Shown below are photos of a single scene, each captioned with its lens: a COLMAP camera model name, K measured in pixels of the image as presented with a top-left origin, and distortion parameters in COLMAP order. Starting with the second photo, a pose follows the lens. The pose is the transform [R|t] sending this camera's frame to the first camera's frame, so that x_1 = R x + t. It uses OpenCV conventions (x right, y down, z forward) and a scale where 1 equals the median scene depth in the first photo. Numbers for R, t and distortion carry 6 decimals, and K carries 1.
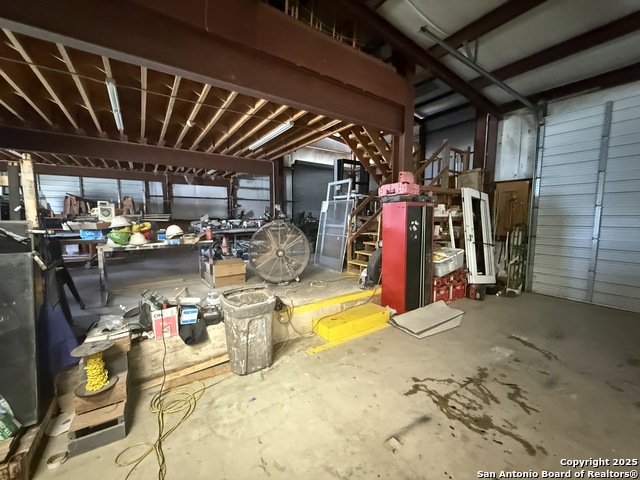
lens RADIAL K [[253.4, 0, 320.0], [0, 253.4, 240.6], [0, 0, 1]] dist [-0.001070, 0.000002]
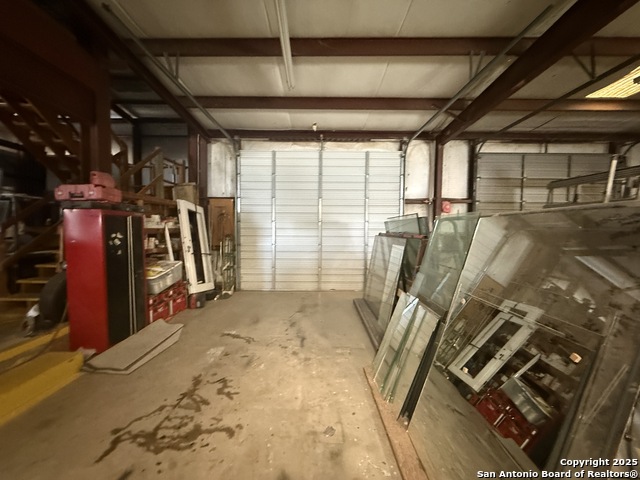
lens RADIAL K [[253.4, 0, 317.0], [0, 253.4, 240.1], [0, 0, 1]] dist [-0.001070, 0.000002]
pose [[0.567184, -0.033360, 0.822915, 0.056361], [0.072397, 0.997331, -0.009469, 0.000236], [-0.820403, 0.064947, 0.568086, -0.007981]]
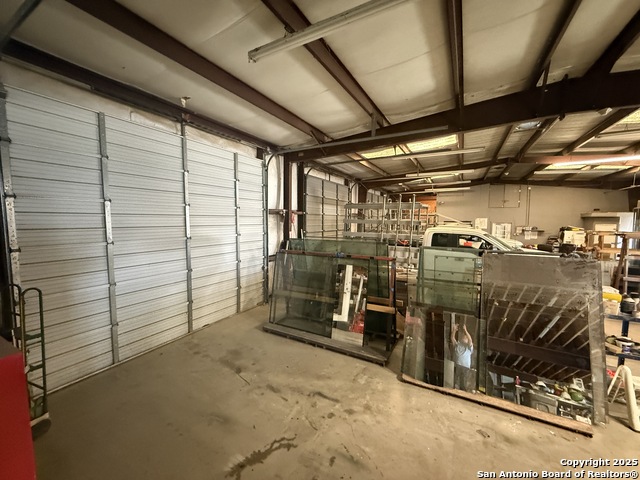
lens RADIAL K [[253.4, 0, 318.4], [0, 253.4, 239.4], [0, 0, 1]] dist [-0.001070, 0.000002]
pose [[-0.436699, -0.075030, 0.896473, 0.105882], [0.079201, 0.989440, 0.121392, -0.196415], [-0.896114, 0.124013, -0.426145, 0.761610]]
